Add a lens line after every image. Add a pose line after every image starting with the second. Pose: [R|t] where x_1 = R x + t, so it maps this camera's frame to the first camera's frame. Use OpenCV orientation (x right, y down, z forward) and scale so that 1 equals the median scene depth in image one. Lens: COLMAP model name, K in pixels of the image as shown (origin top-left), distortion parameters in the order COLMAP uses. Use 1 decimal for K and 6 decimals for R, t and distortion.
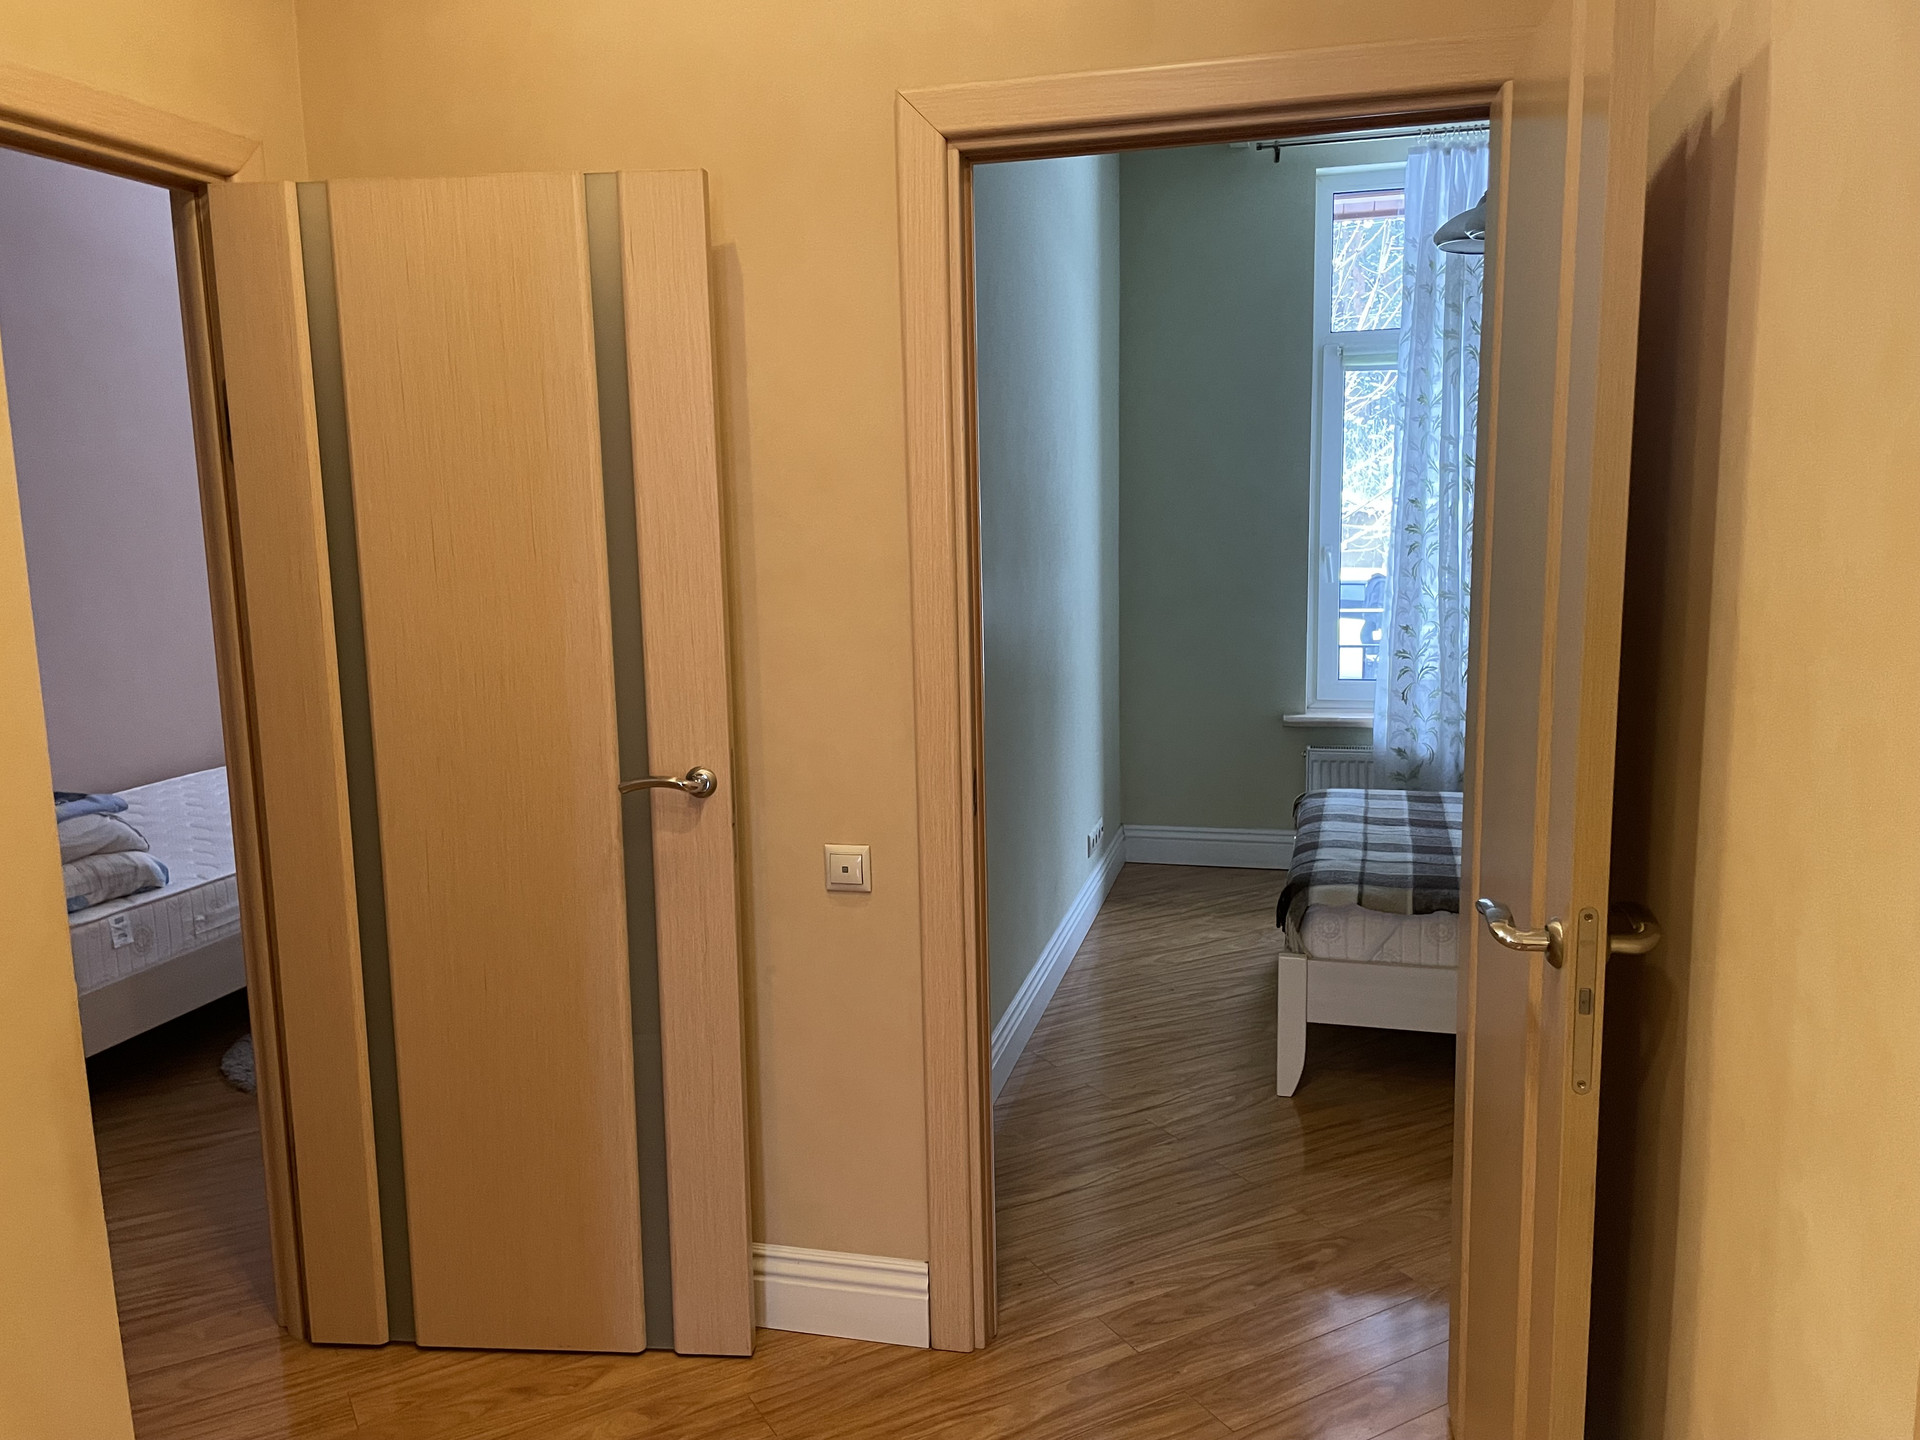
lens RADIAL K [[1439.2, 0, 961.8], [0, 1439.2, 703.9], [0, 0, 1]] dist [0.096207, -0.143964]
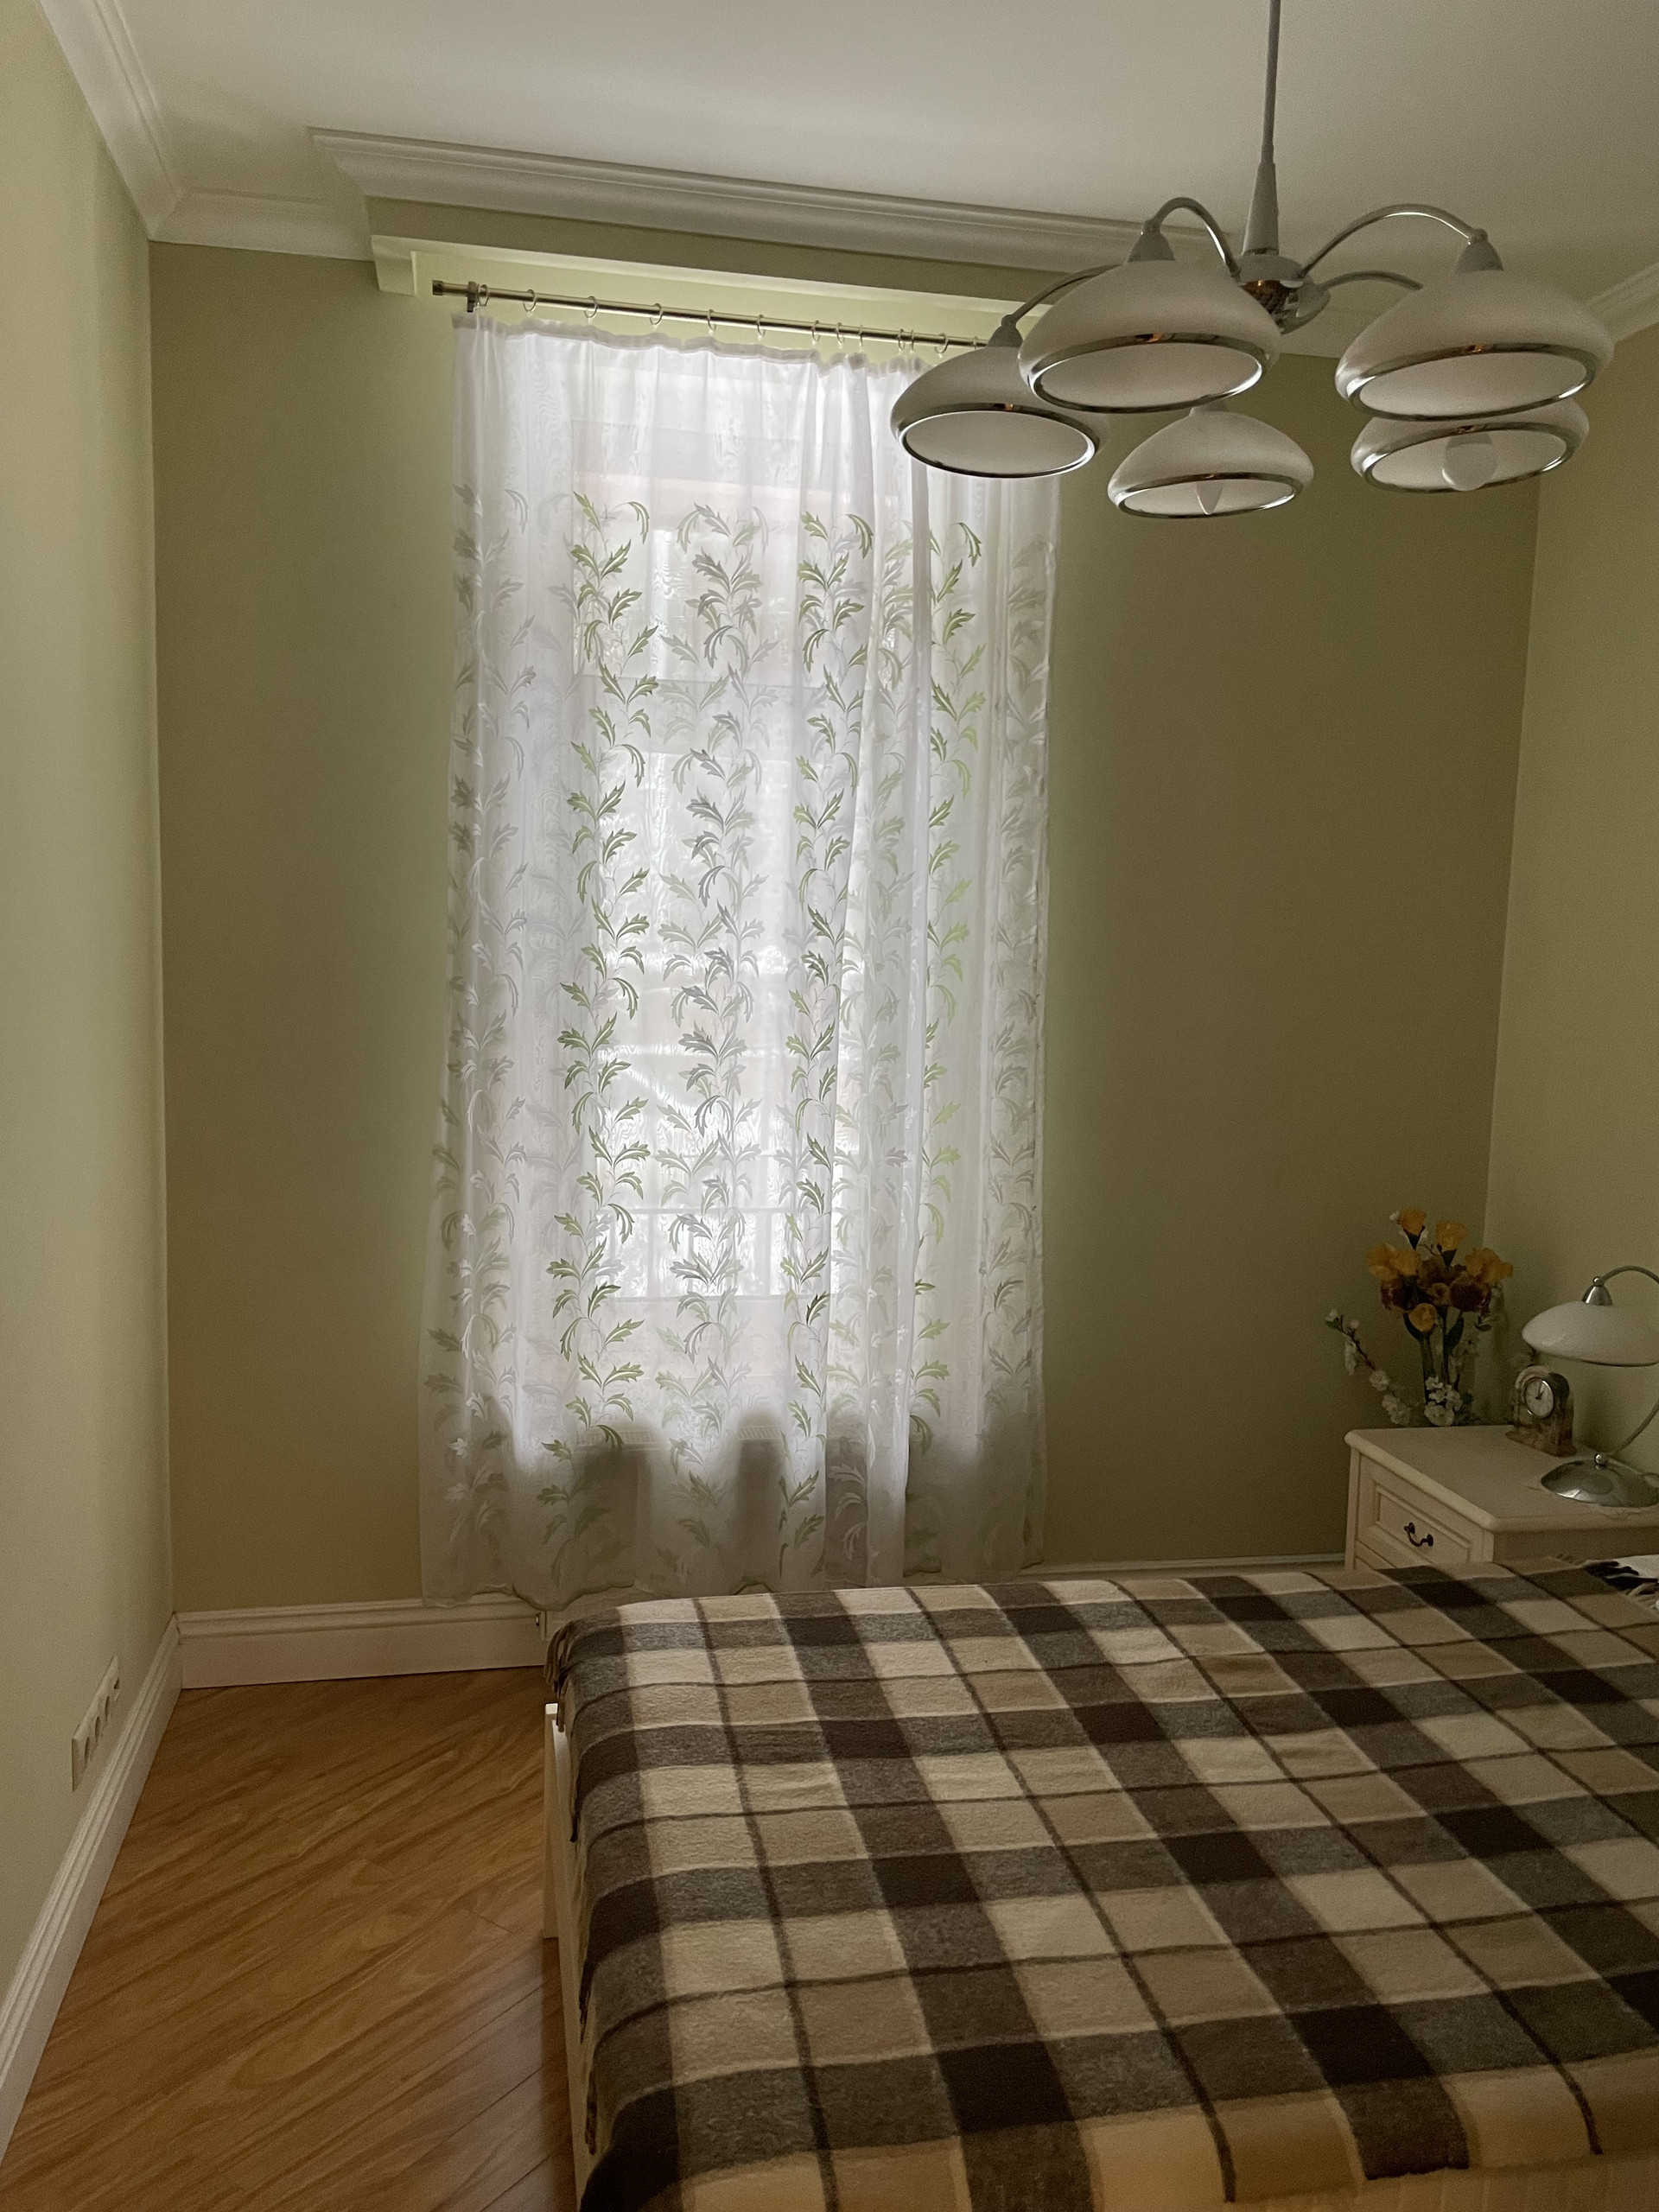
lens RADIAL K [[1658.1, 0, 795.8], [0, 1658.1, 1094.2], [0, 0, 1]] dist [0.096207, -0.143964]
pose [[0.906653, -0.001556, 0.421874, 0.076531], [0.015604, 0.999433, -0.029850, -0.085957], [-0.421588, 0.033647, 0.906163, 0.478683]]
